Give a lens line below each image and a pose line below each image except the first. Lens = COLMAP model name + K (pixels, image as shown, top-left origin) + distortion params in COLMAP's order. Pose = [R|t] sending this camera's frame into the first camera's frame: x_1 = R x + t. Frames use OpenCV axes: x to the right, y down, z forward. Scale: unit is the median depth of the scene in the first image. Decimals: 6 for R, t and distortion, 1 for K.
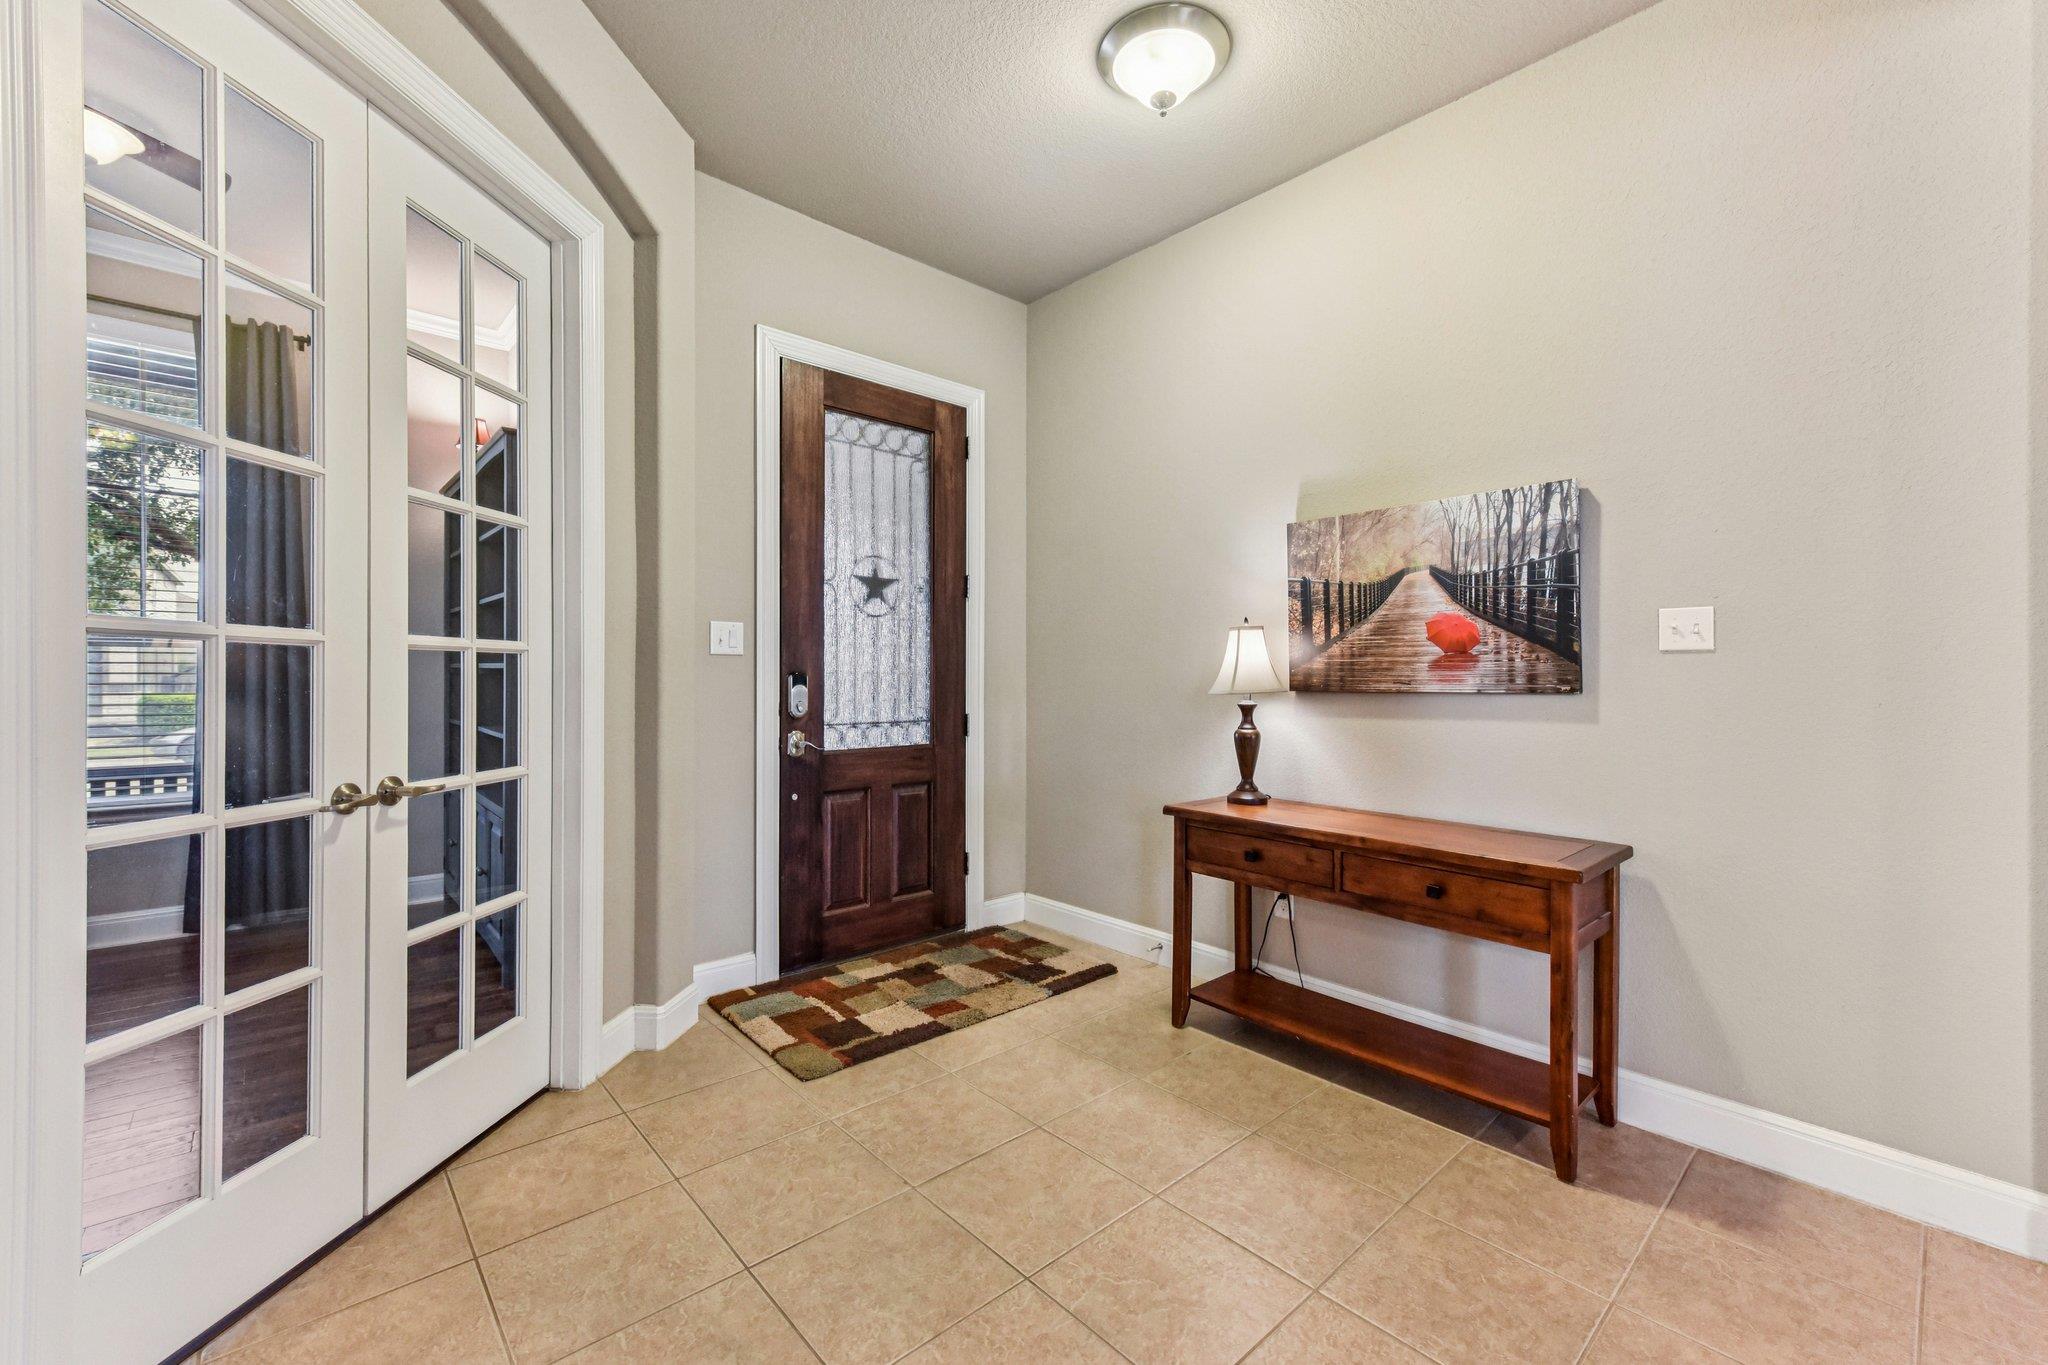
lens RADIAL K [[845.0, 0, 1021.9], [0, 845.0, 671.9], [0, 0, 1]] dist [0.015705, -0.003563]
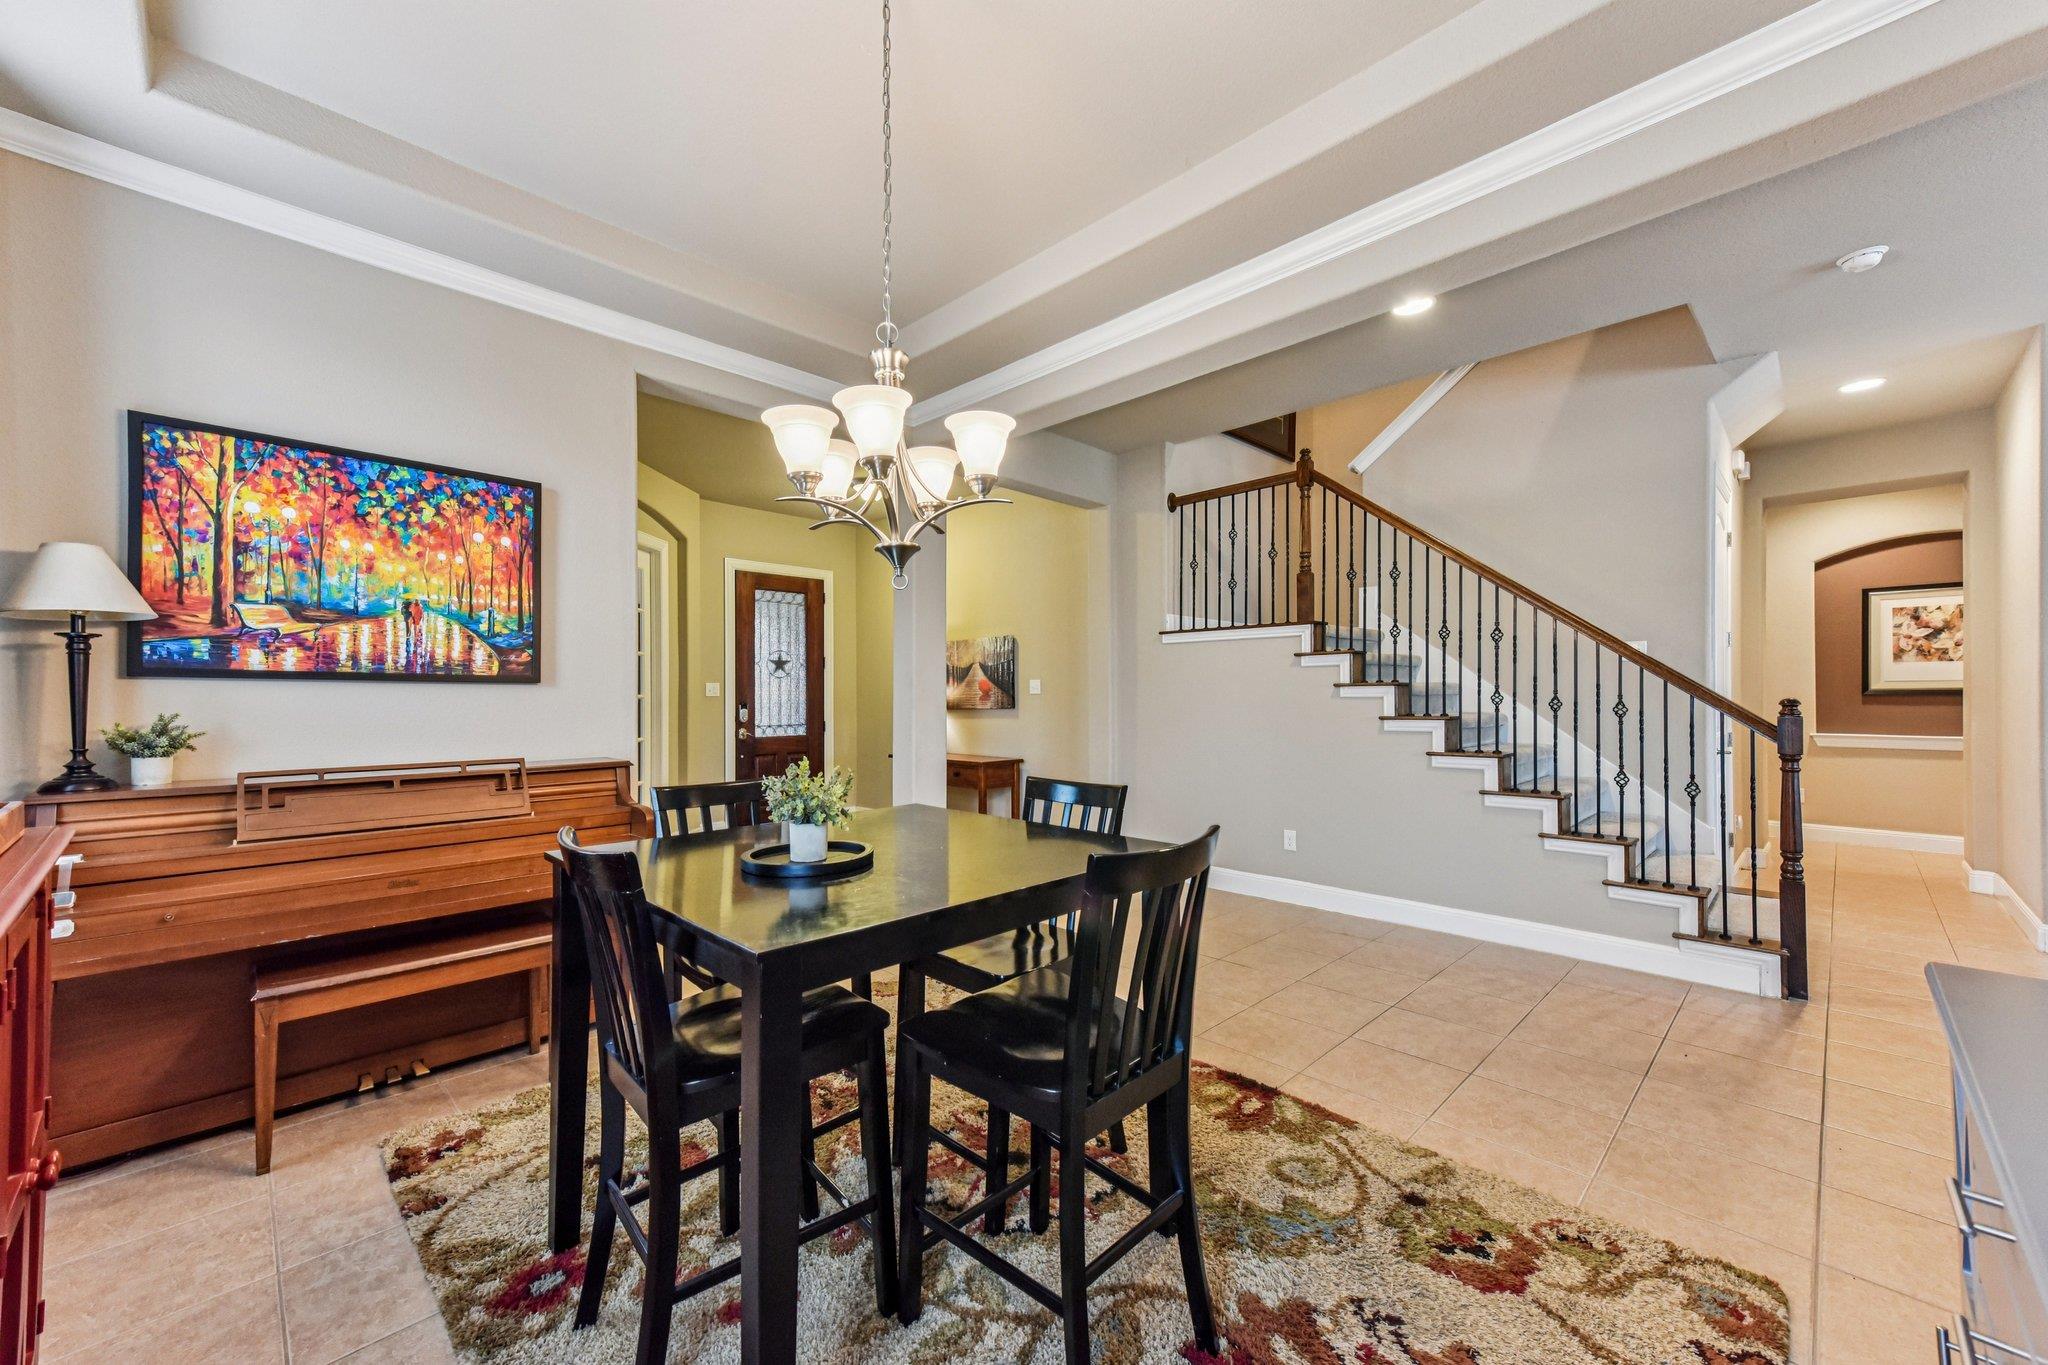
lens RADIAL K [[802.4, 0, 1022.8], [0, 802.4, 690.2], [0, 0, 1]] dist [0.031468, 0.000759]
pose [[0.998622, -0.007619, 0.051916, 0.376332], [0.008150, 0.999917, -0.010020, -0.006251], [-0.051835, 0.010429, 0.998601, -1.217211]]
